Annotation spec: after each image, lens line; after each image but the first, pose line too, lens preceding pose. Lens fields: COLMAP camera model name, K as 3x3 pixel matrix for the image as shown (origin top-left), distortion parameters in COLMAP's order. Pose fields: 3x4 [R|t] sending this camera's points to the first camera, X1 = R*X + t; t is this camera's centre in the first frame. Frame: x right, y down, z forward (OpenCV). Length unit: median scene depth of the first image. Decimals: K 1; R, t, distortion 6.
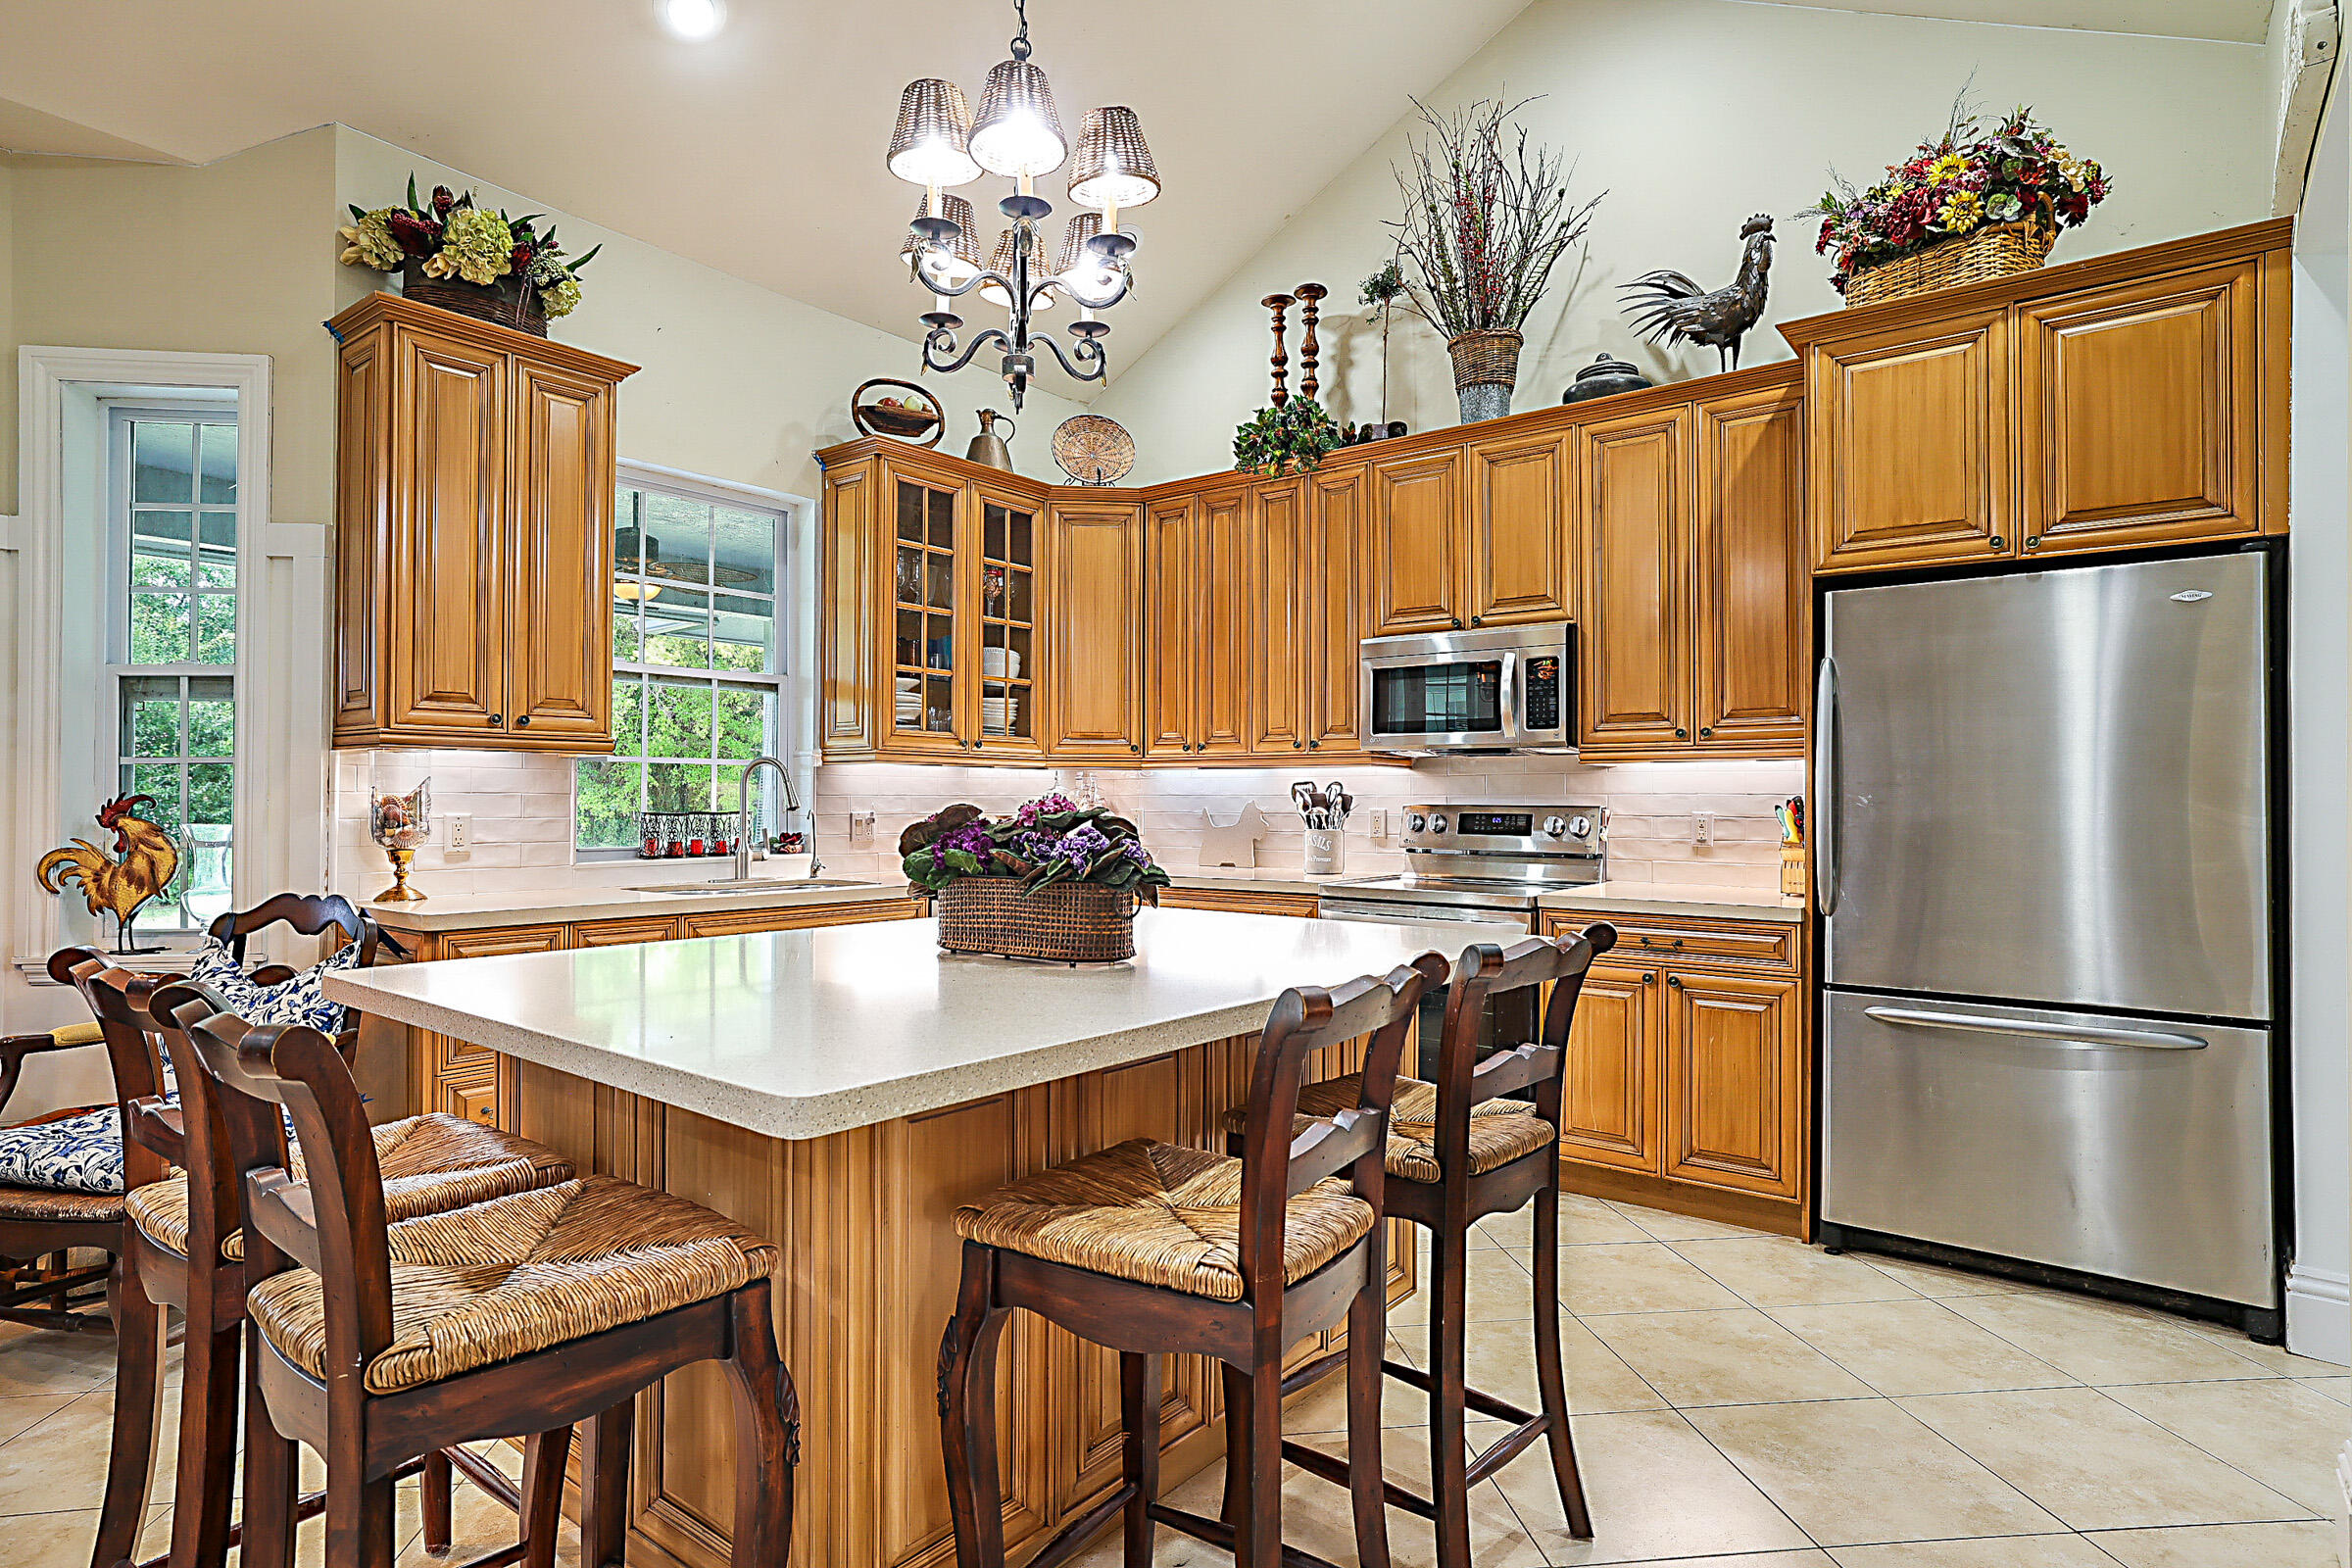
lens RADIAL K [[1234.5, 0, 1180.1], [0, 1234.5, 783.5], [0, 0, 1]] dist [-0.024969, 0.021616]
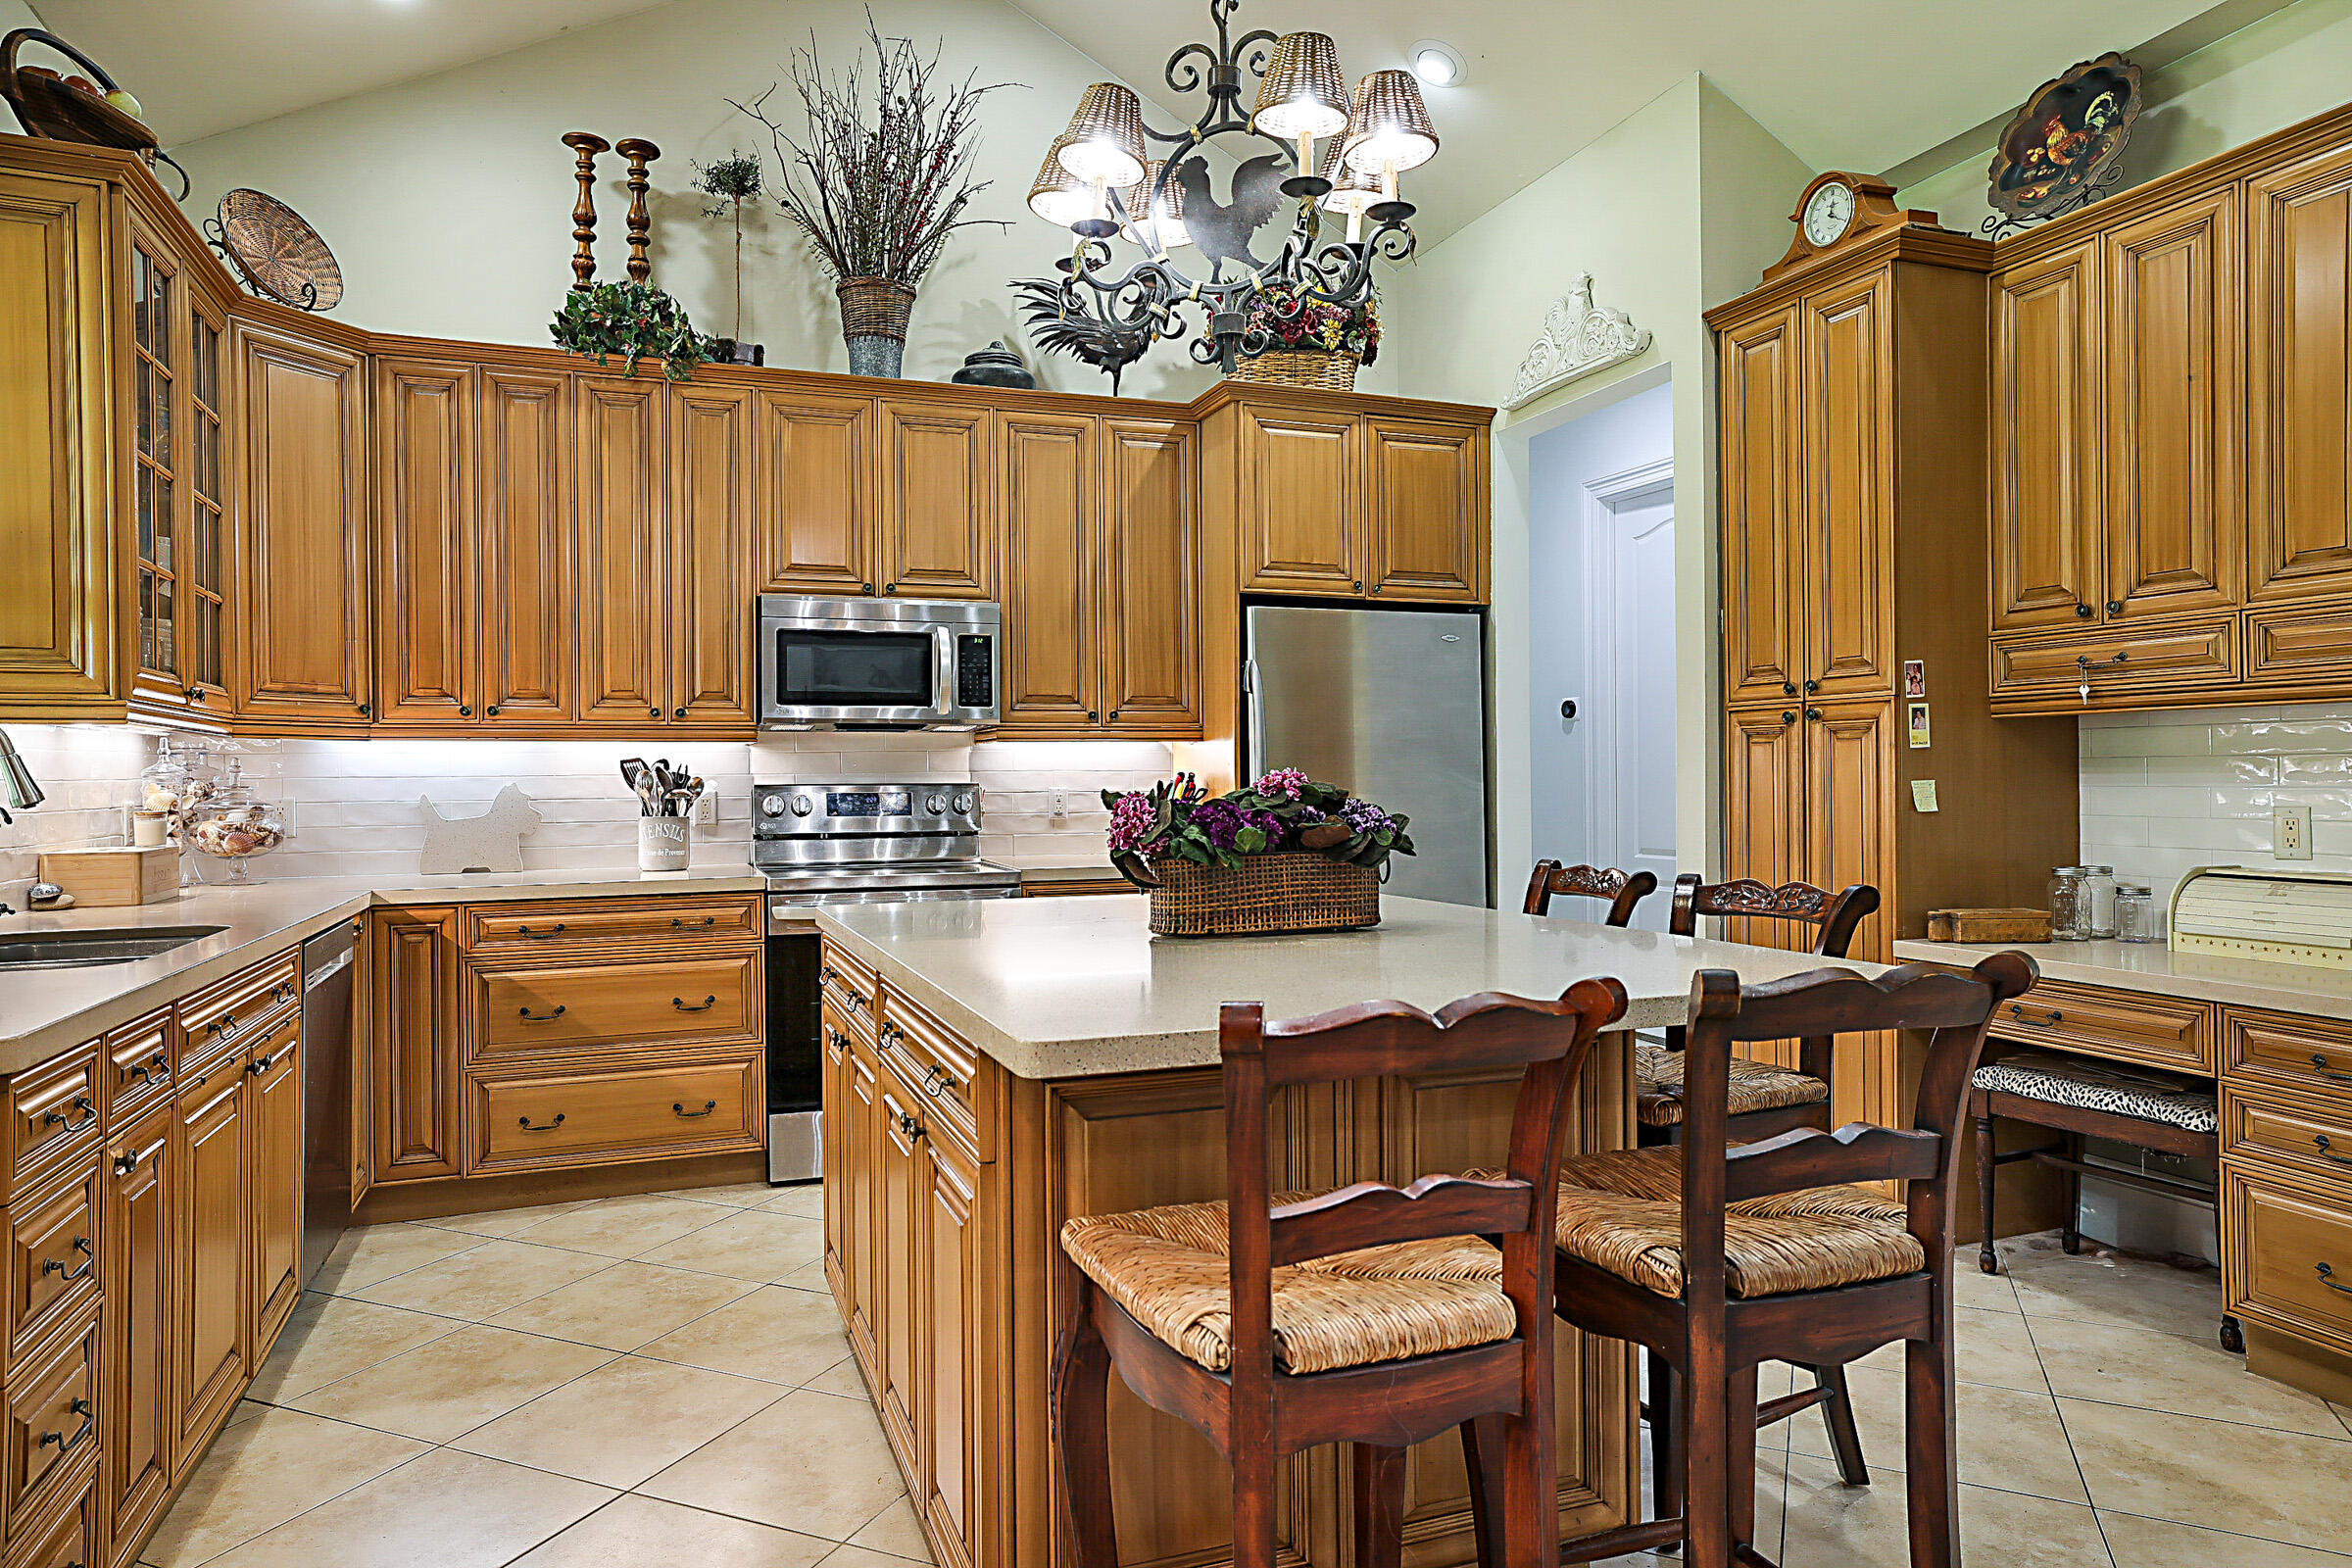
lens RADIAL K [[1478.3, 0, 1168.4], [0, 1478.3, 767.5], [0, 0, 1]] dist [-0.004441, 0.026490]
pose [[0.518661, -0.001751, 0.854978, -0.655004], [0.000835, 0.999998, 0.001542, 0.003644], [-0.854980, -0.000086, 0.518662, 0.244873]]
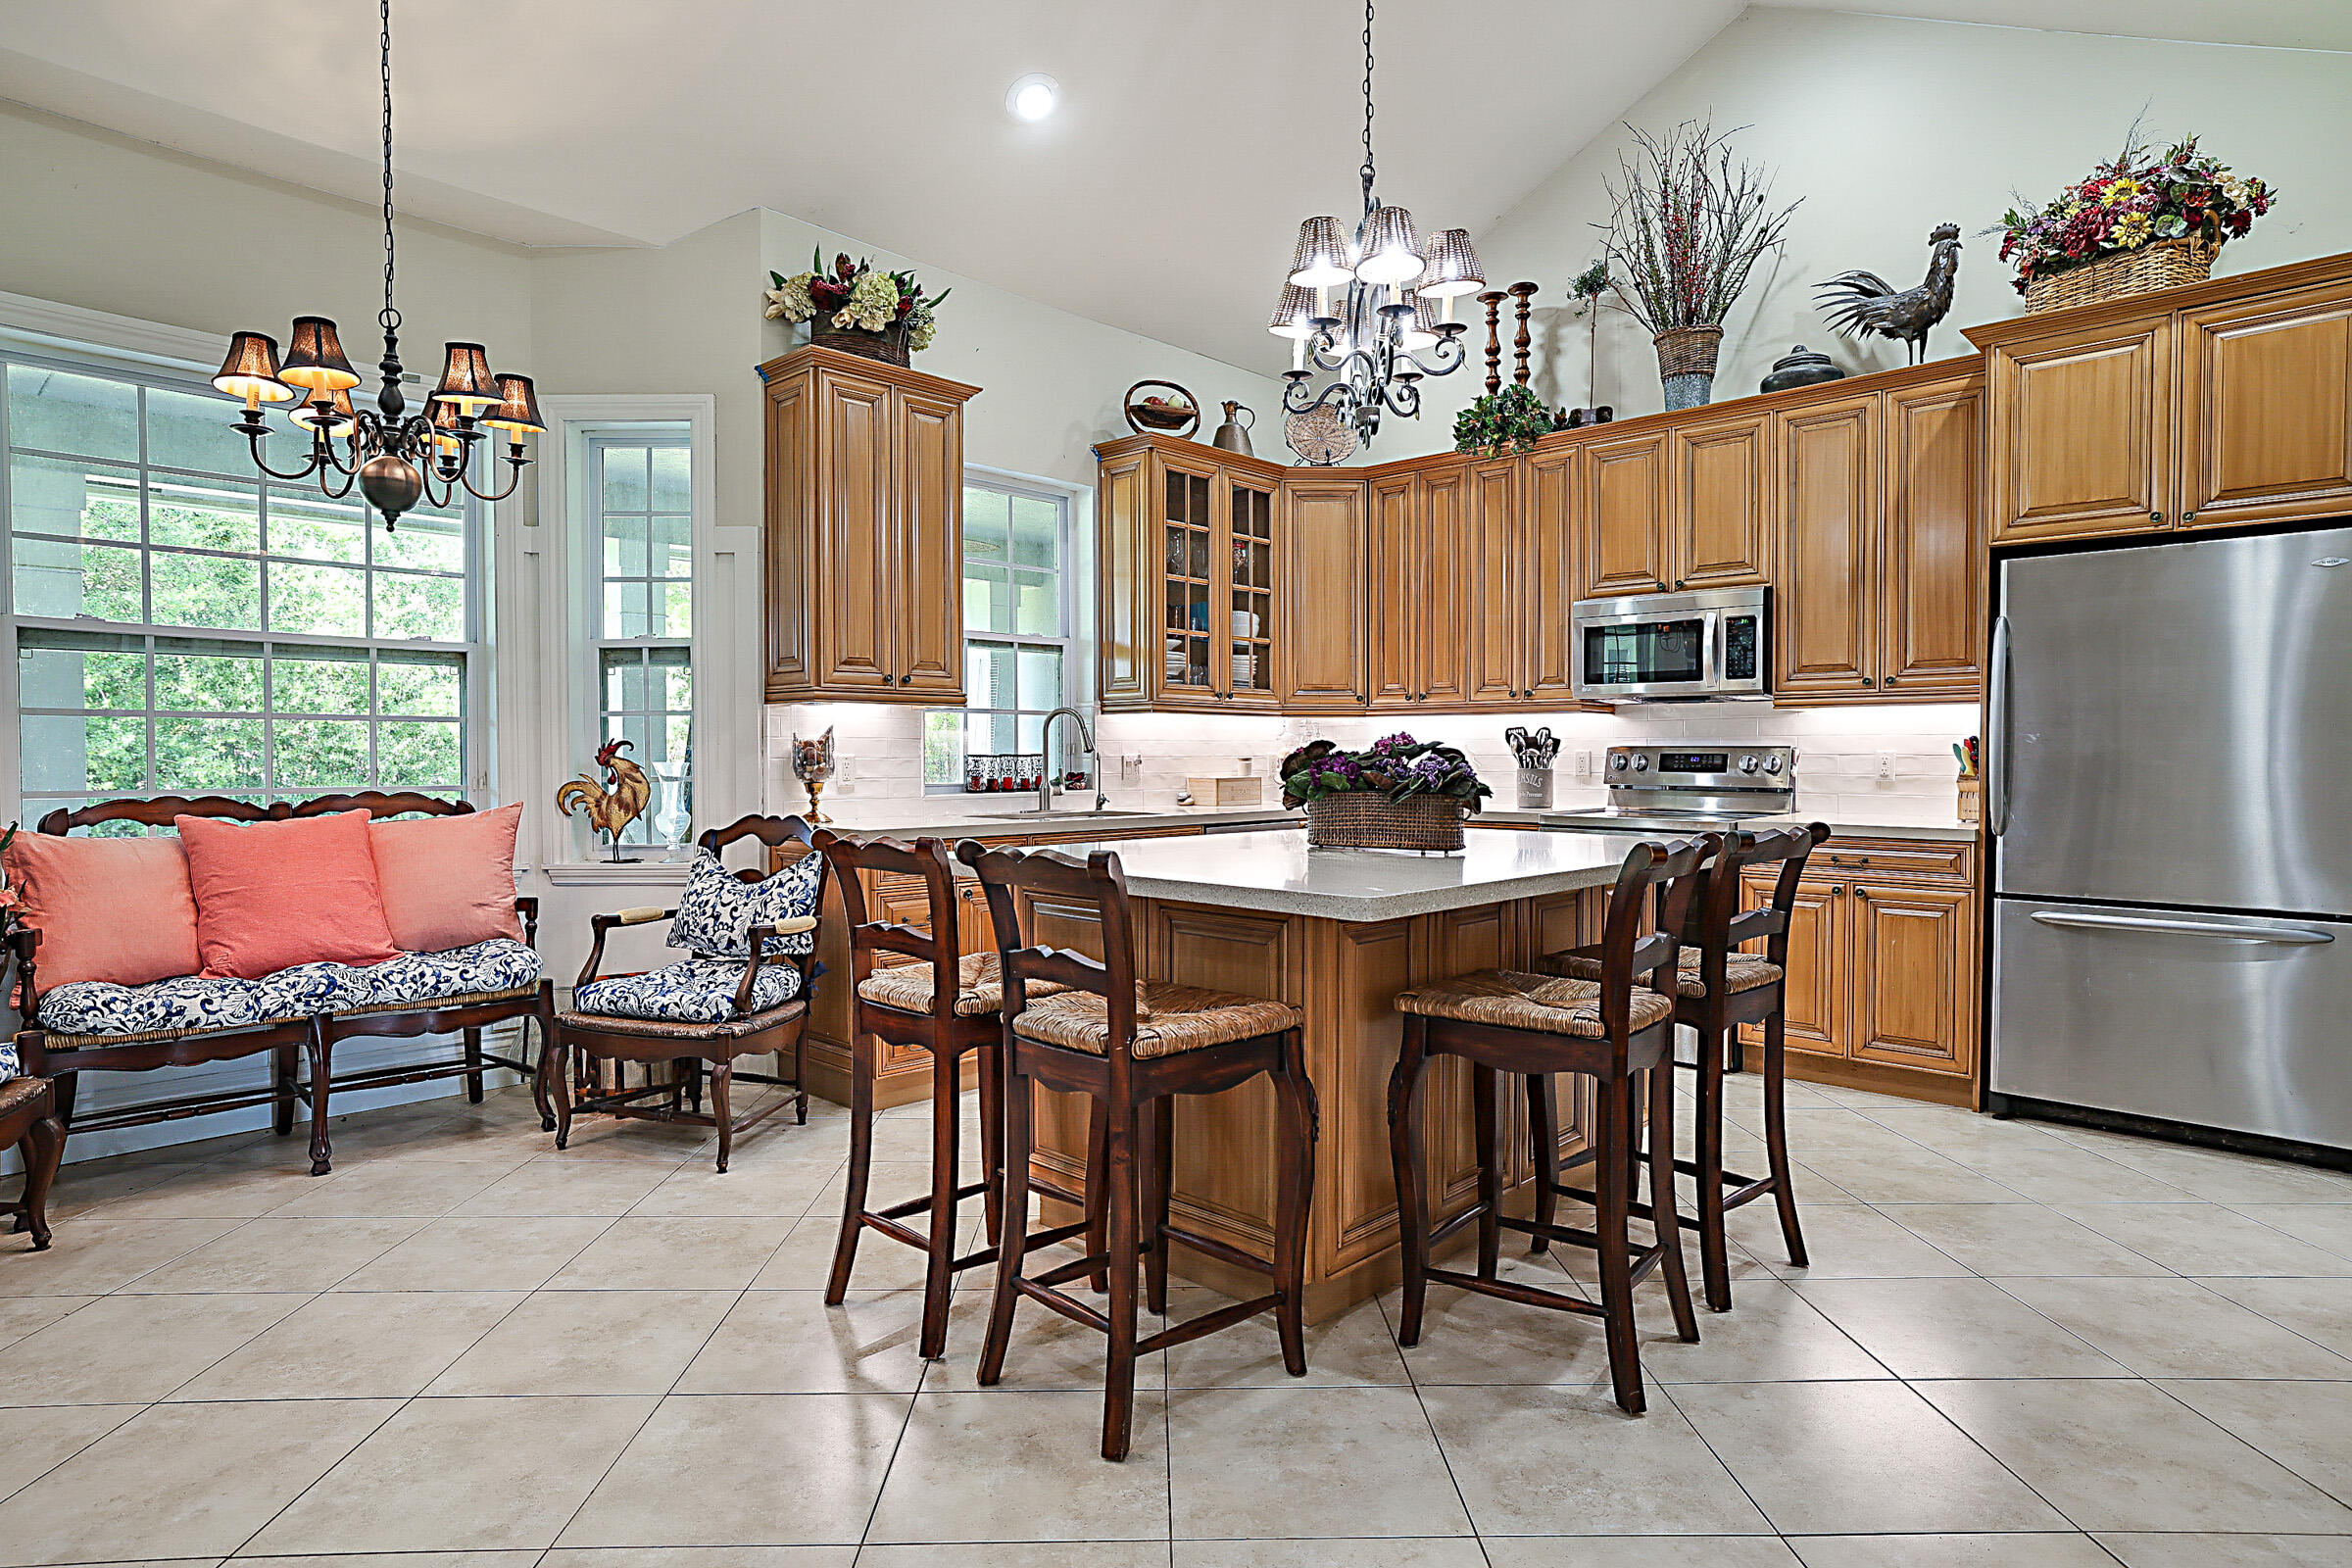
lens RADIAL K [[1274.2, 0, 1185.2], [0, 1274.2, 775.7], [0, 0, 1]] dist [-0.017554, 0.020087]
pose [[0.995698, -0.001938, -0.092636, -0.113517], [0.004883, 0.999490, 0.031572, 0.006112], [0.092527, -0.031888, 0.995199, -0.233744]]
